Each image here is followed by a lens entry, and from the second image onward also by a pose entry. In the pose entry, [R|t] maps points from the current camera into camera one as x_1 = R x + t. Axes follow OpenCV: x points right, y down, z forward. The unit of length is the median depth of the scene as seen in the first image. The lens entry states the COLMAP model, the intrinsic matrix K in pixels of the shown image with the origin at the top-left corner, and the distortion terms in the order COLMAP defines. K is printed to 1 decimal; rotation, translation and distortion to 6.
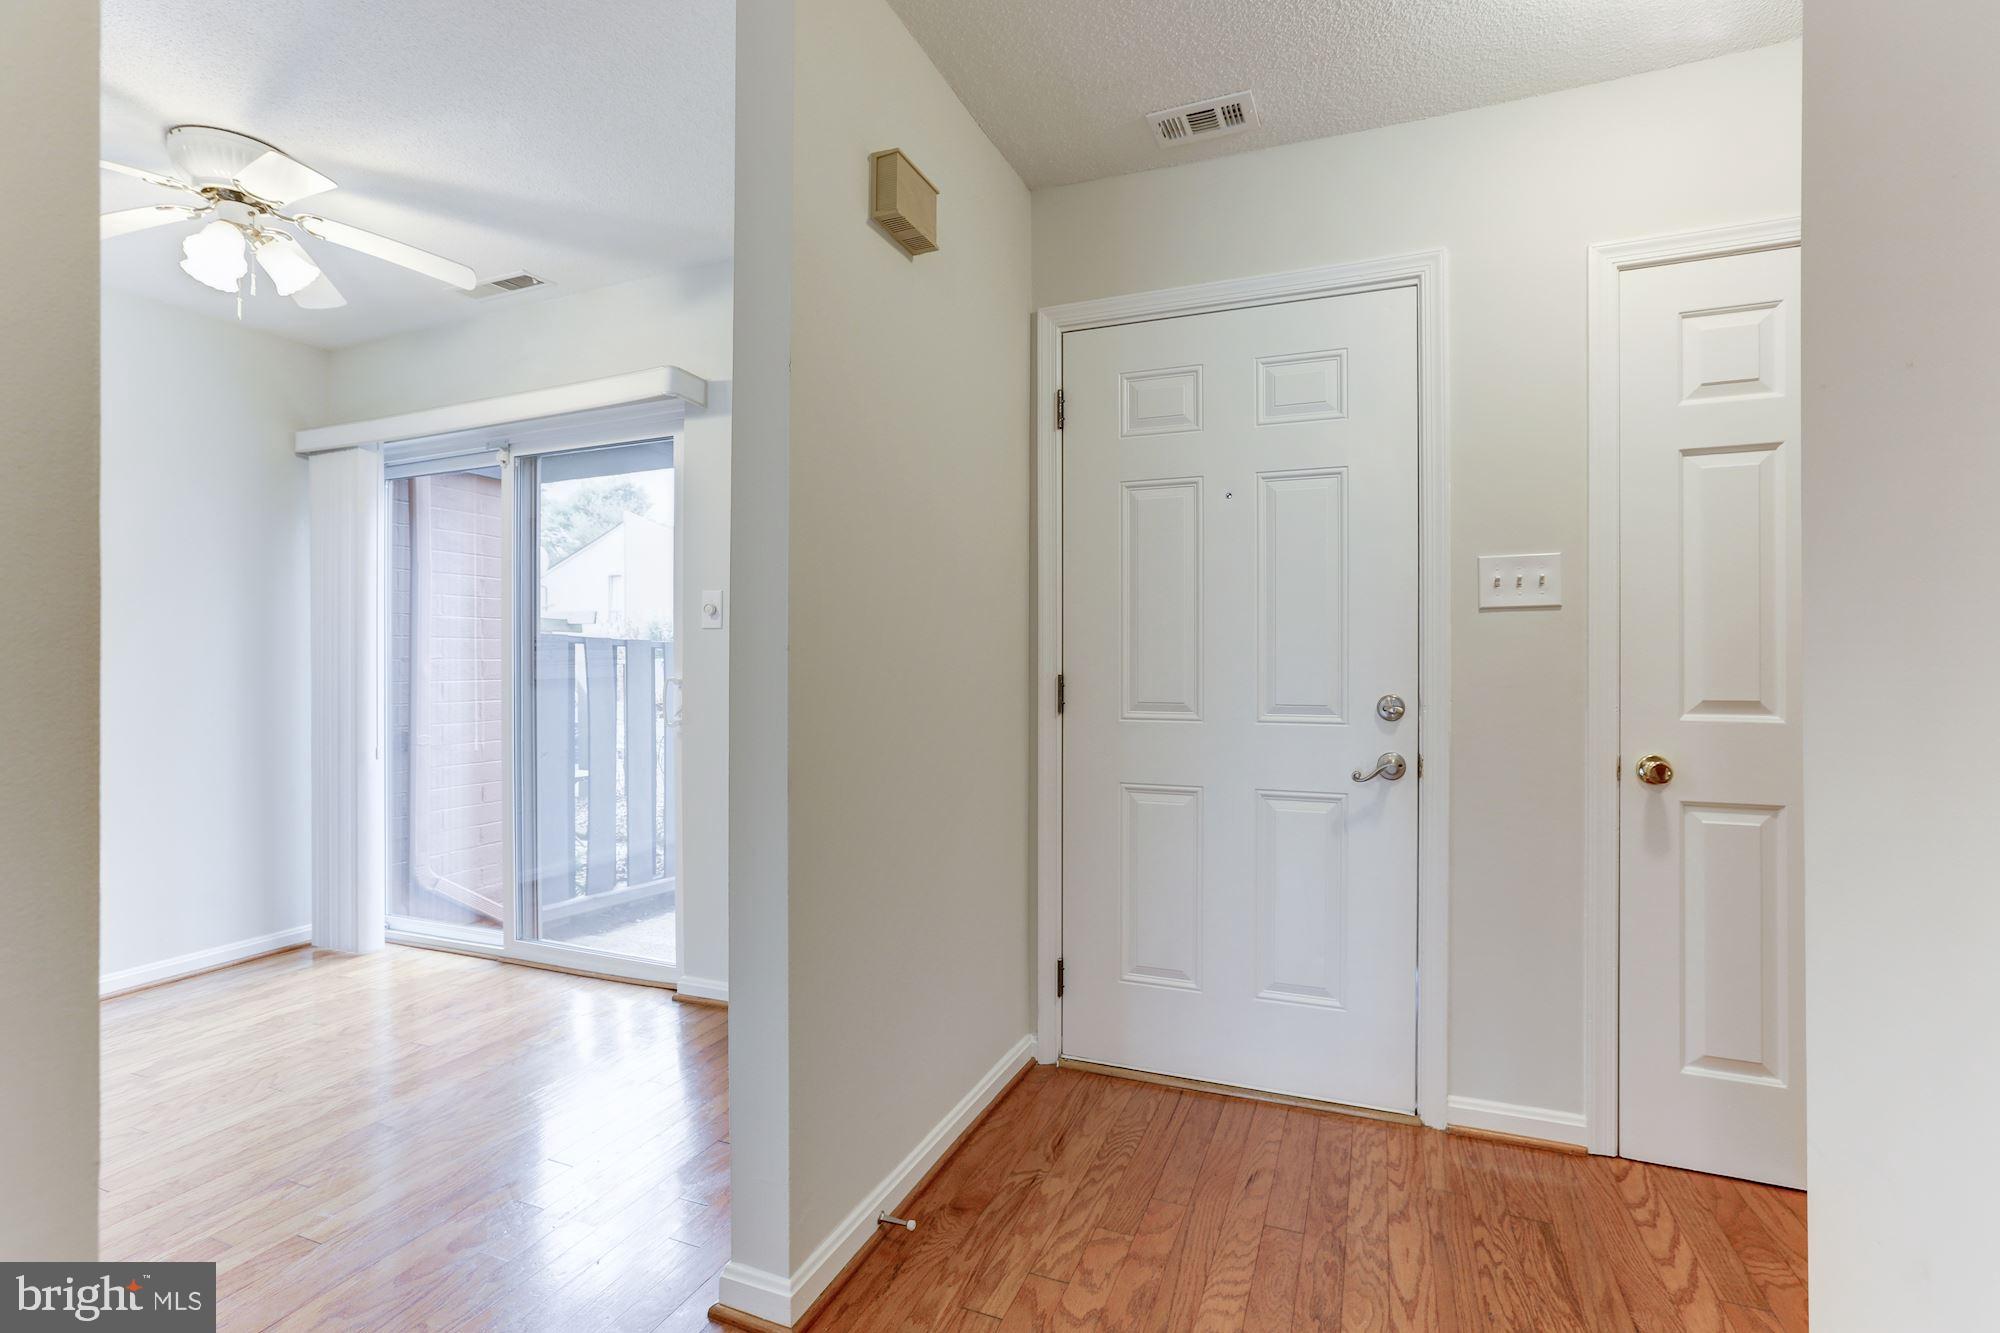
lens RADIAL K [[927.7, 0, 1000.0], [0, 927.7, 666.5], [0, 0, 1]] dist [-0.047771, 0.024396]
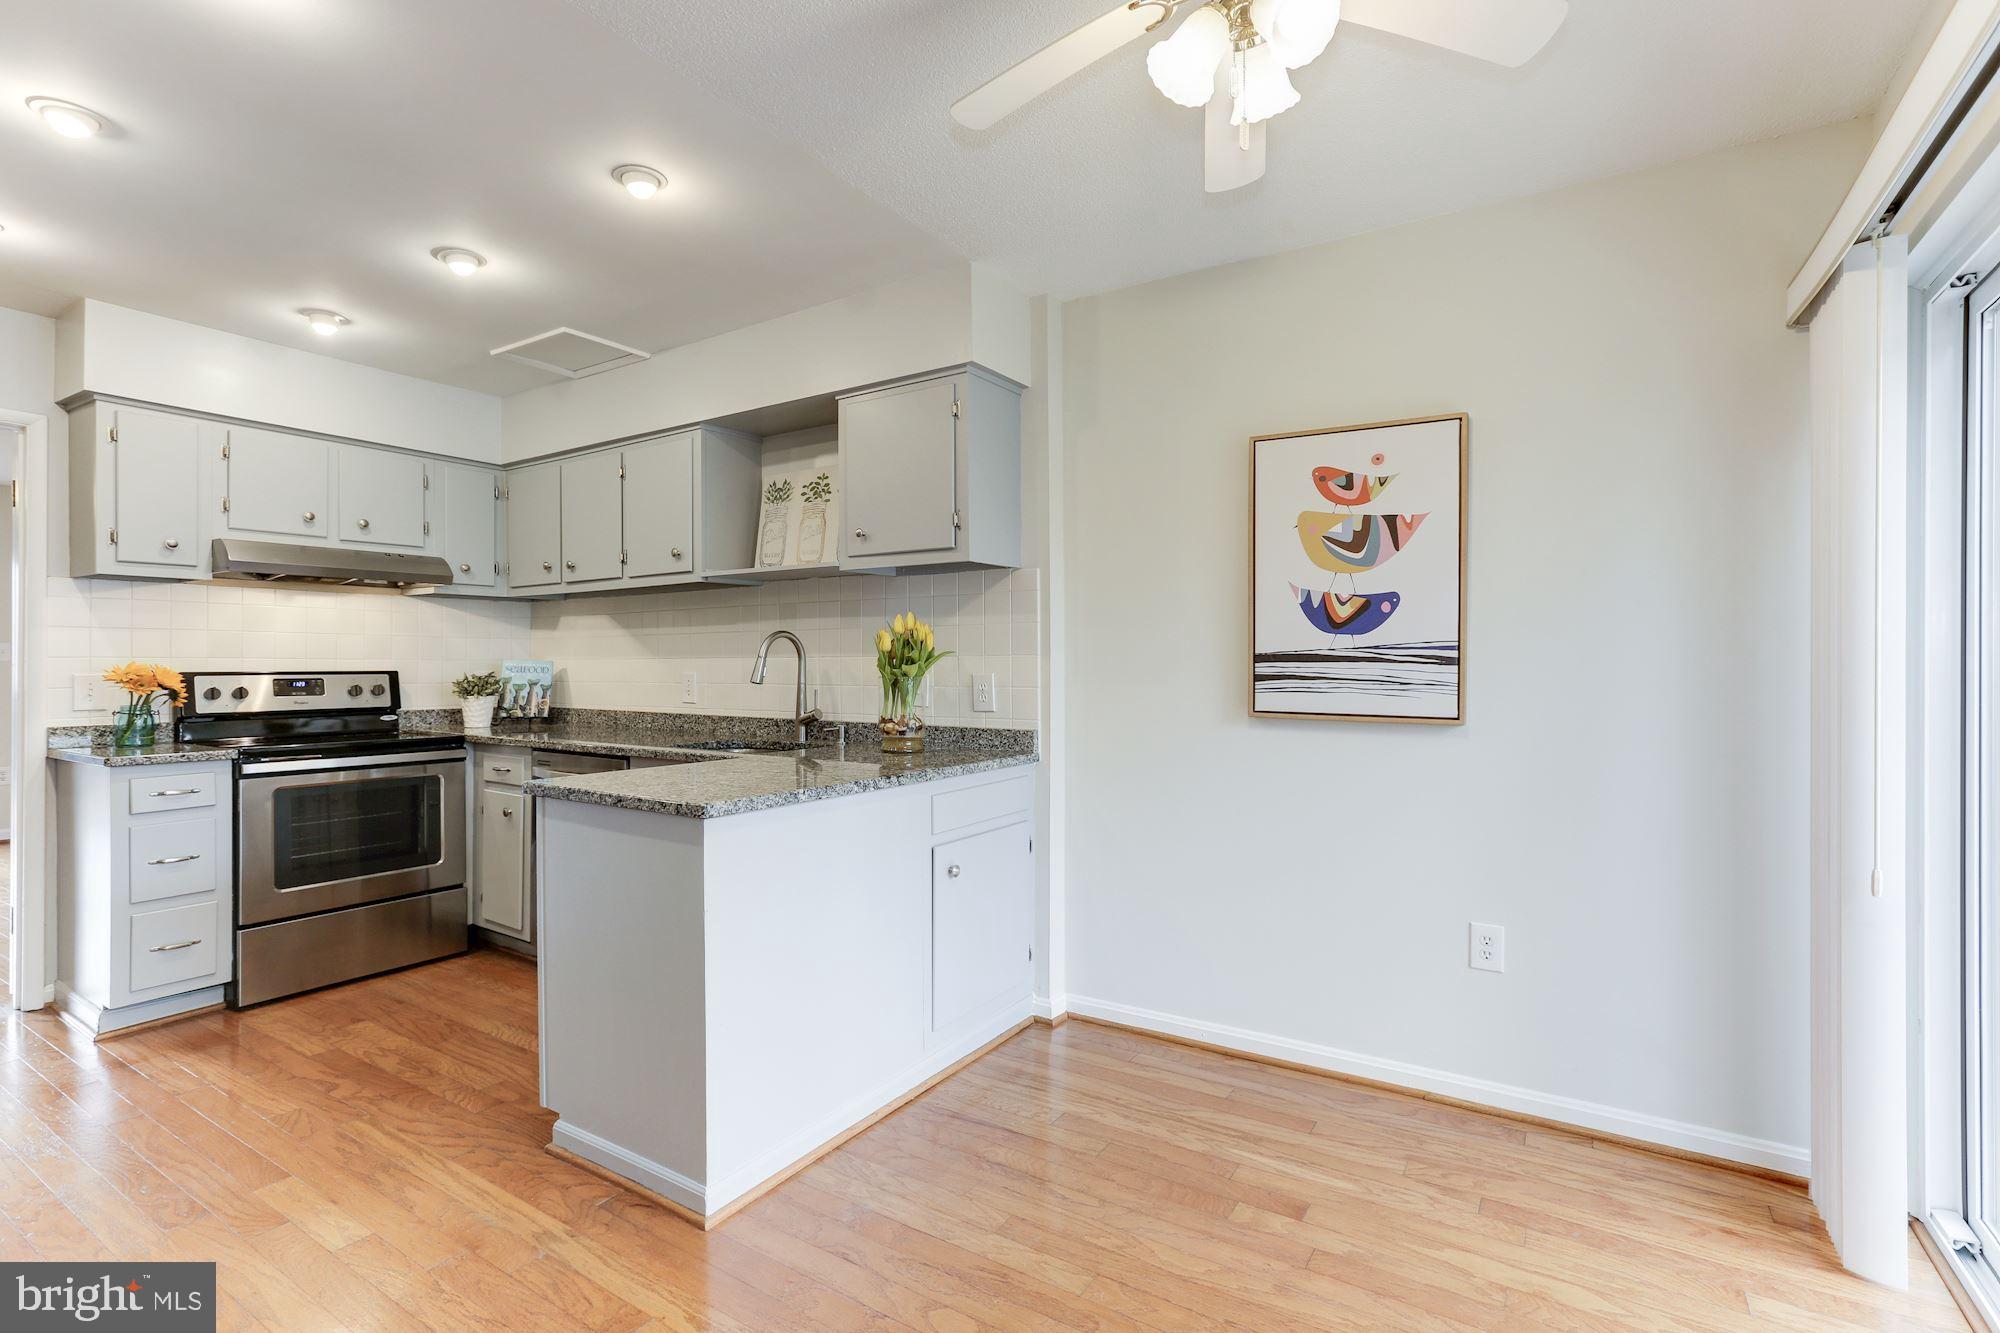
lens RADIAL K [[931.7, 0, 1029.2], [0, 931.7, 658.4], [0, 0, 1]] dist [-0.028537, 0.019813]
pose [[-0.153144, 0.002790, -0.988200, -0.174025], [0.001159, 0.999996, 0.002644, -0.038233], [0.988203, -0.000740, -0.153147, 0.881174]]
